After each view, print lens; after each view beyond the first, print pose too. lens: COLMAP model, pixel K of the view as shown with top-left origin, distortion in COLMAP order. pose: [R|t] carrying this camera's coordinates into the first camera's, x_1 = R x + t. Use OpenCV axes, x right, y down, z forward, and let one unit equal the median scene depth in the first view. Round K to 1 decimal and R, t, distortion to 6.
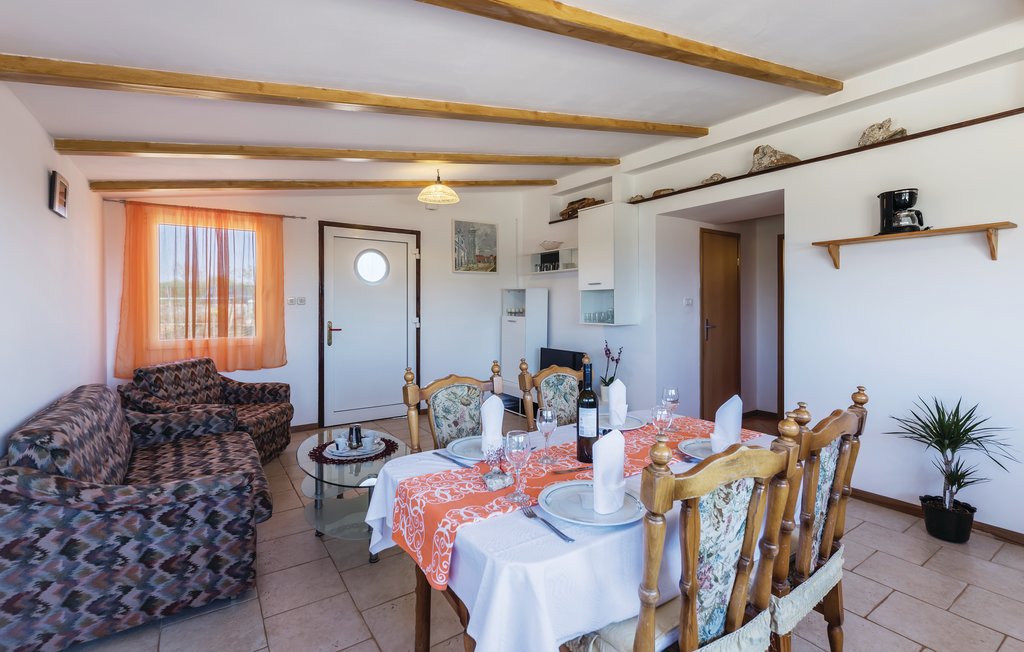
lens RADIAL K [[463.0, 0, 510.5], [0, 463.0, 310.9], [0, 0, 1]] dist [-0.028248, -0.000015]
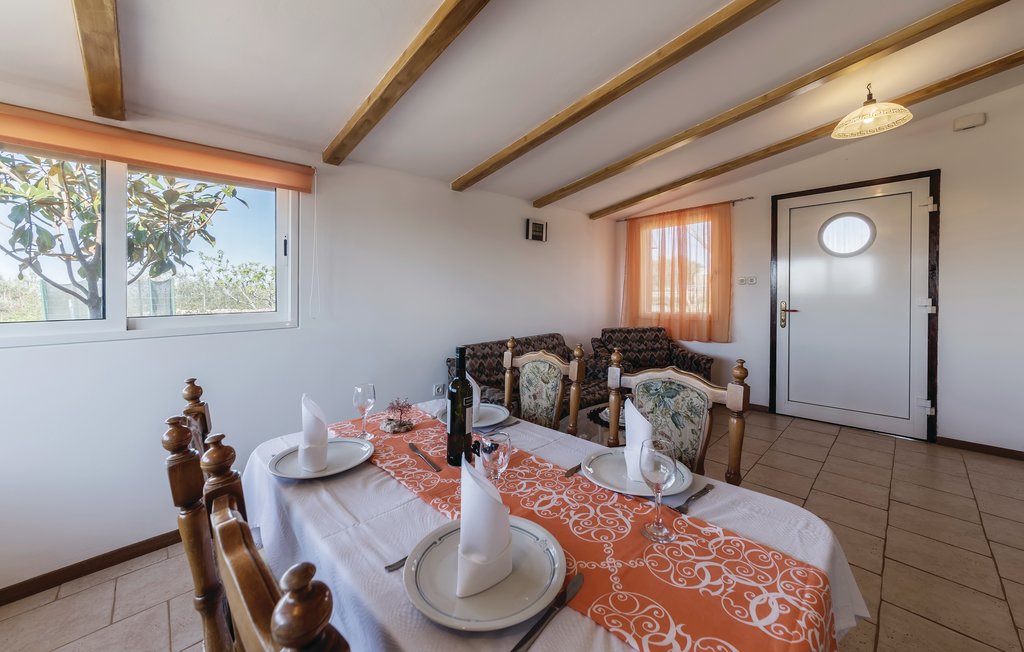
lens RADIAL K [[388.2, 0, 508.6], [0, 388.2, 295.1], [0, 0, 1]] dist [-0.000049, -0.000027]
pose [[0.144955, 0.001263, -0.989437, 0.283201], [0.006197, 0.999978, 0.002184, 0.004838], [0.989419, -0.006448, 0.144944, 0.314406]]
